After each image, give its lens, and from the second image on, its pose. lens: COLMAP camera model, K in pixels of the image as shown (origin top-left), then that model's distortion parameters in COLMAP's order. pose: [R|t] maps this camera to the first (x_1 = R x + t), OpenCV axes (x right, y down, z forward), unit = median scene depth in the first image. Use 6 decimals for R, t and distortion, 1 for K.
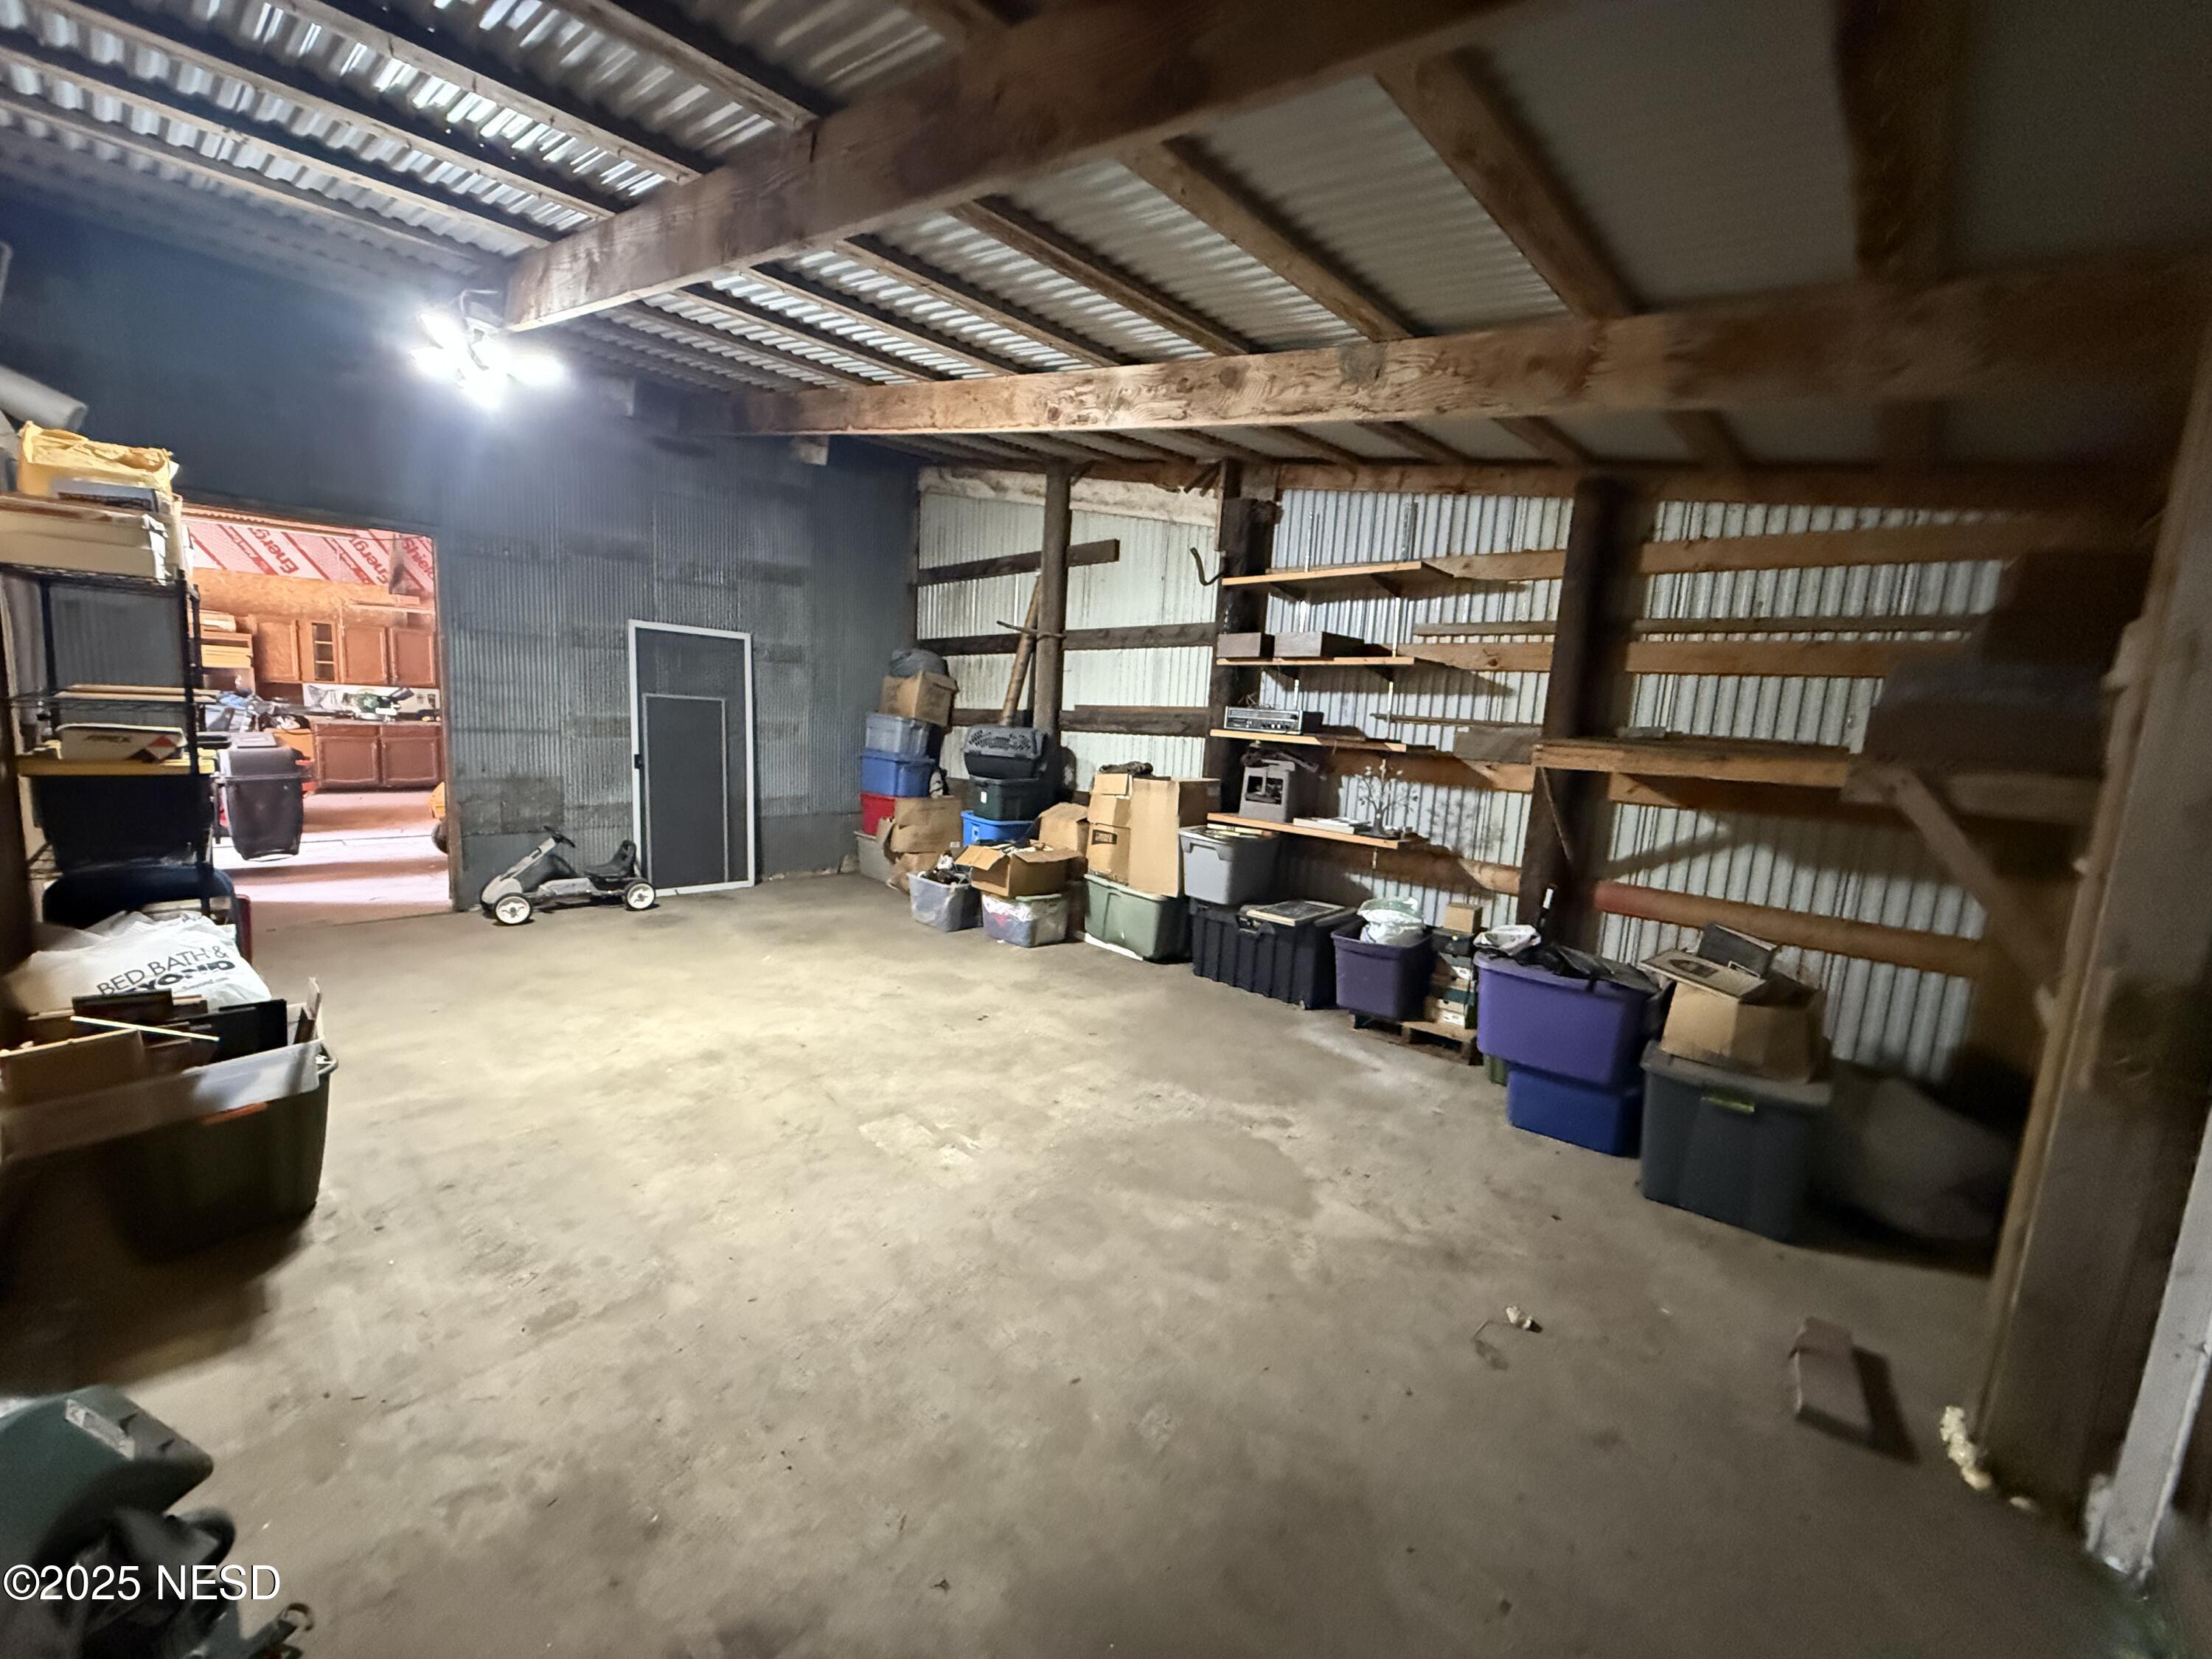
lens RADIAL K [[881.6, 0, 1098.5], [0, 881.6, 829.1], [0, 0, 1]] dist [0.001396, -0.000059]
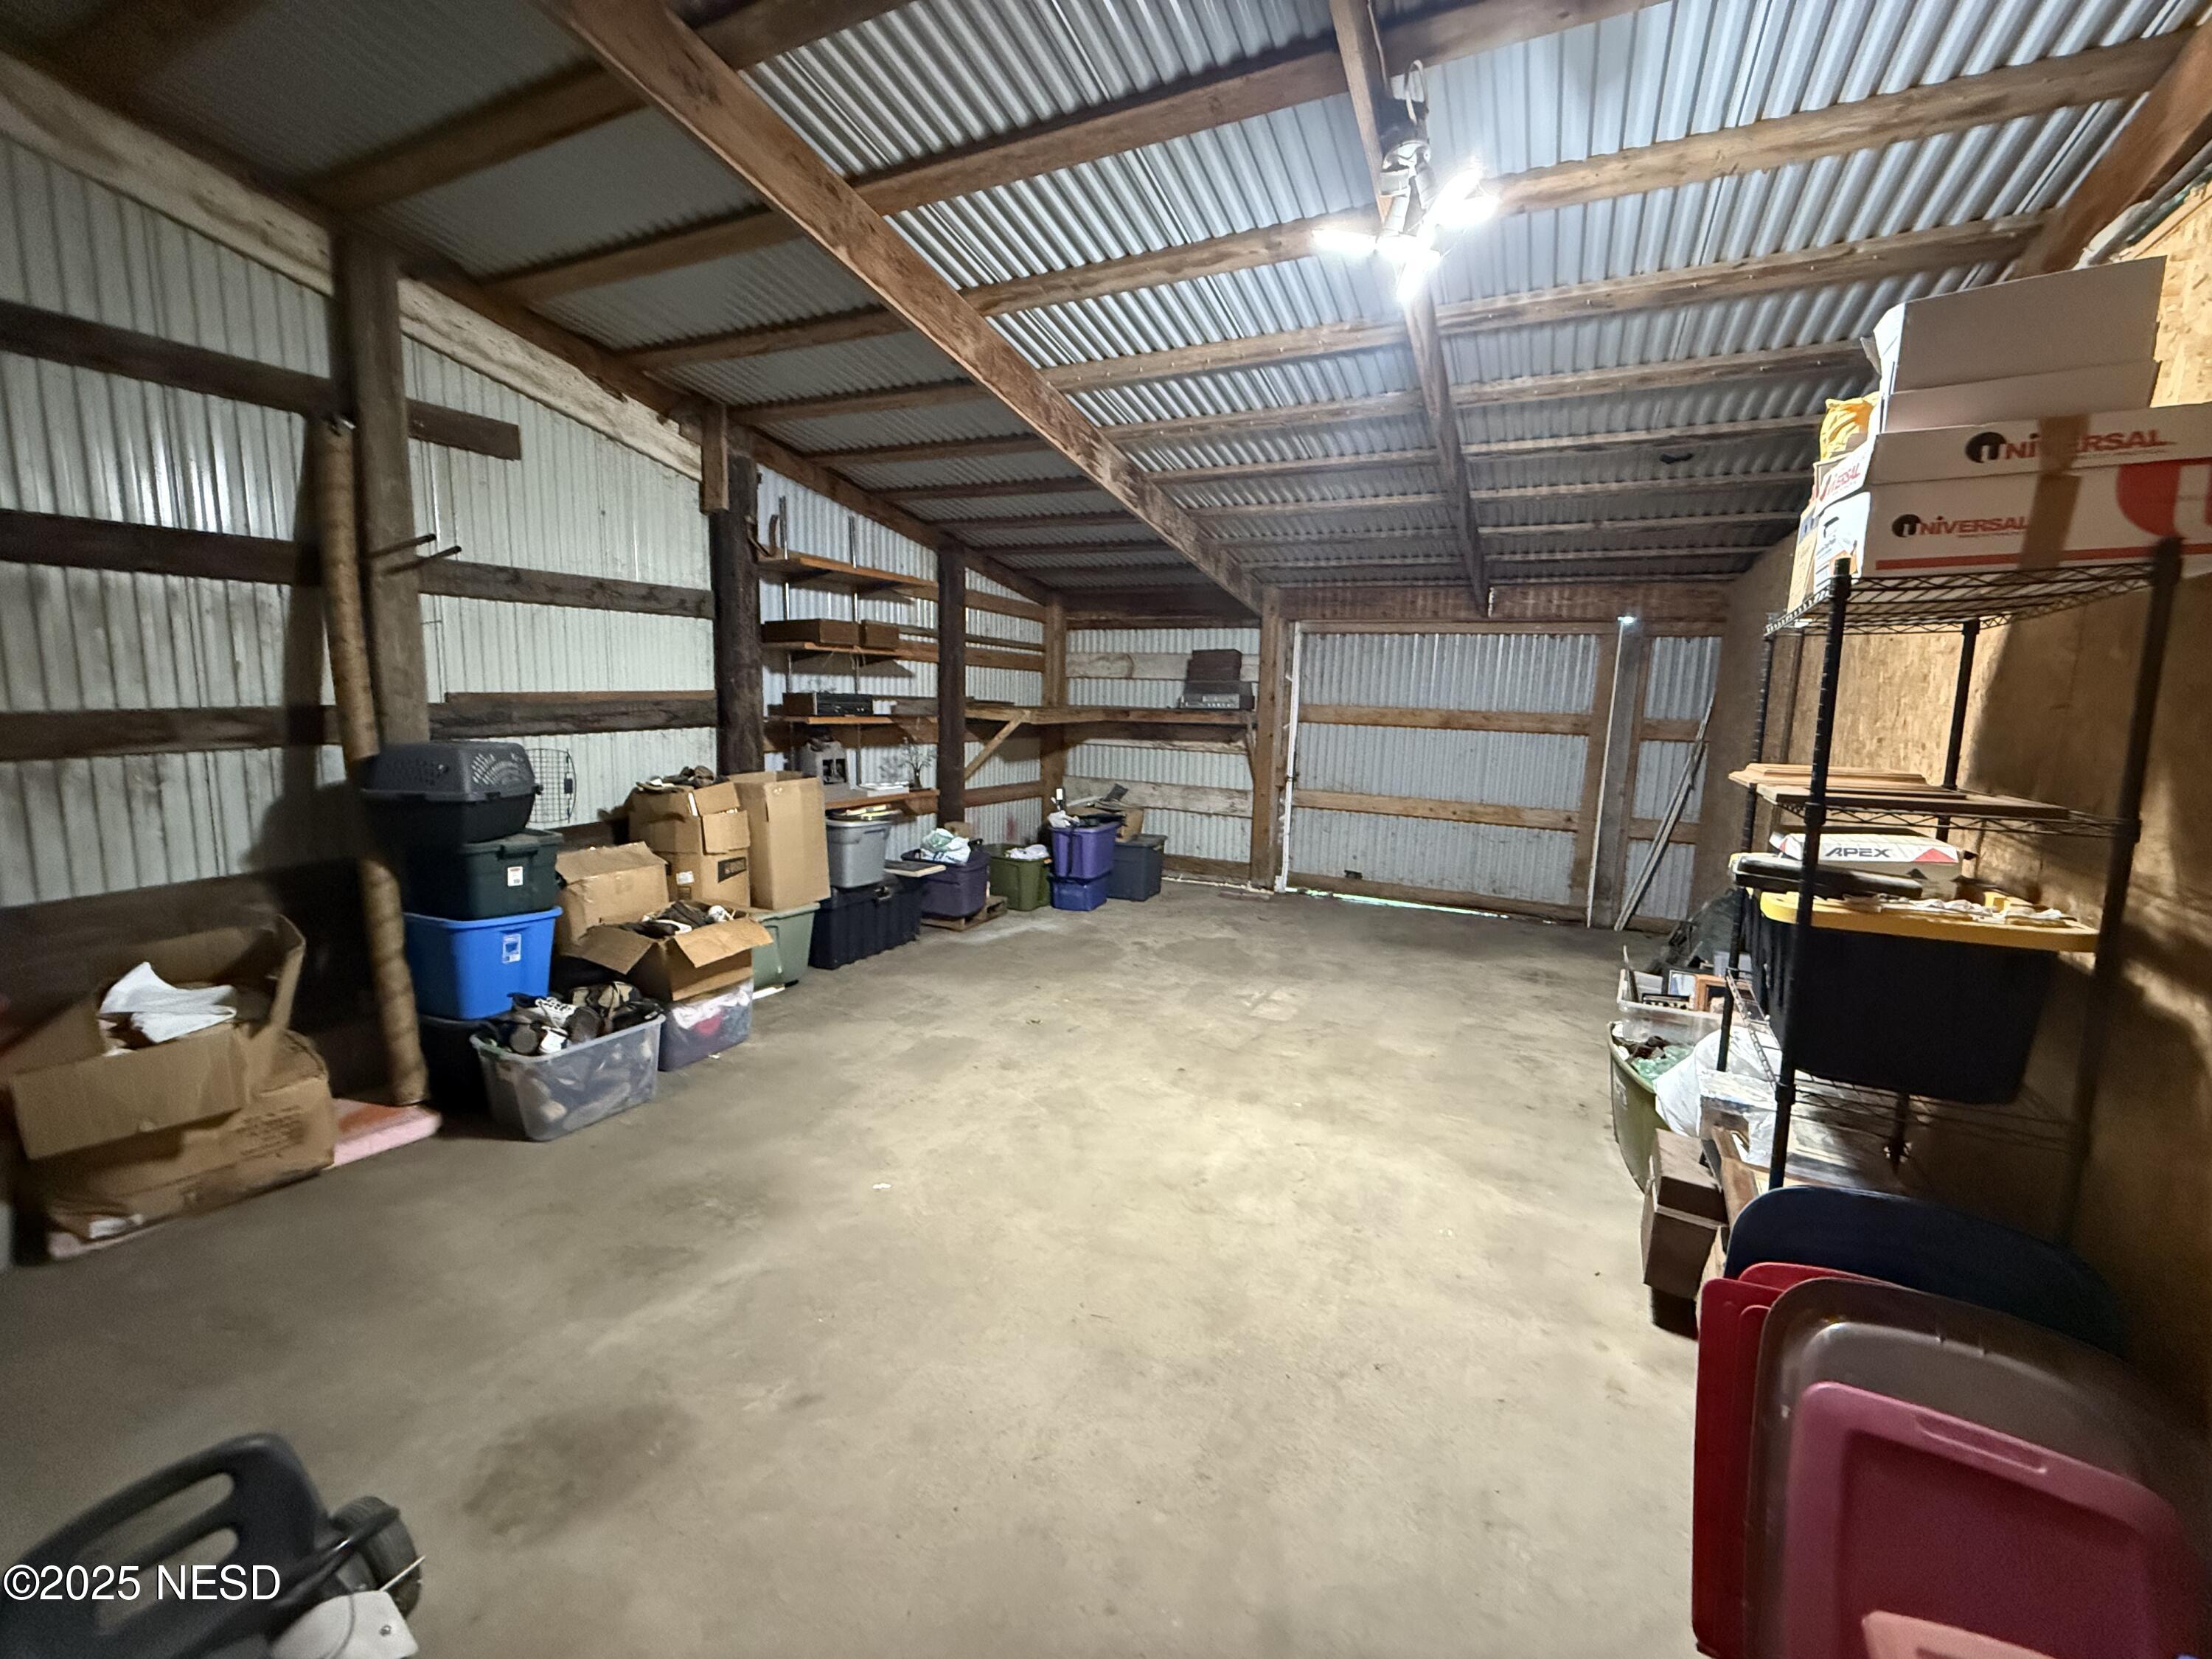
lens RADIAL K [[881.6, 0, 1098.5], [0, 881.6, 829.1], [0, 0, 1]] dist [0.001396, -0.000059]
pose [[-0.269339, -0.193363, 0.943434, -1.024358], [0.101644, 0.968456, 0.227509, -0.211868], [-0.957666, 0.157172, -0.241189, 1.111980]]
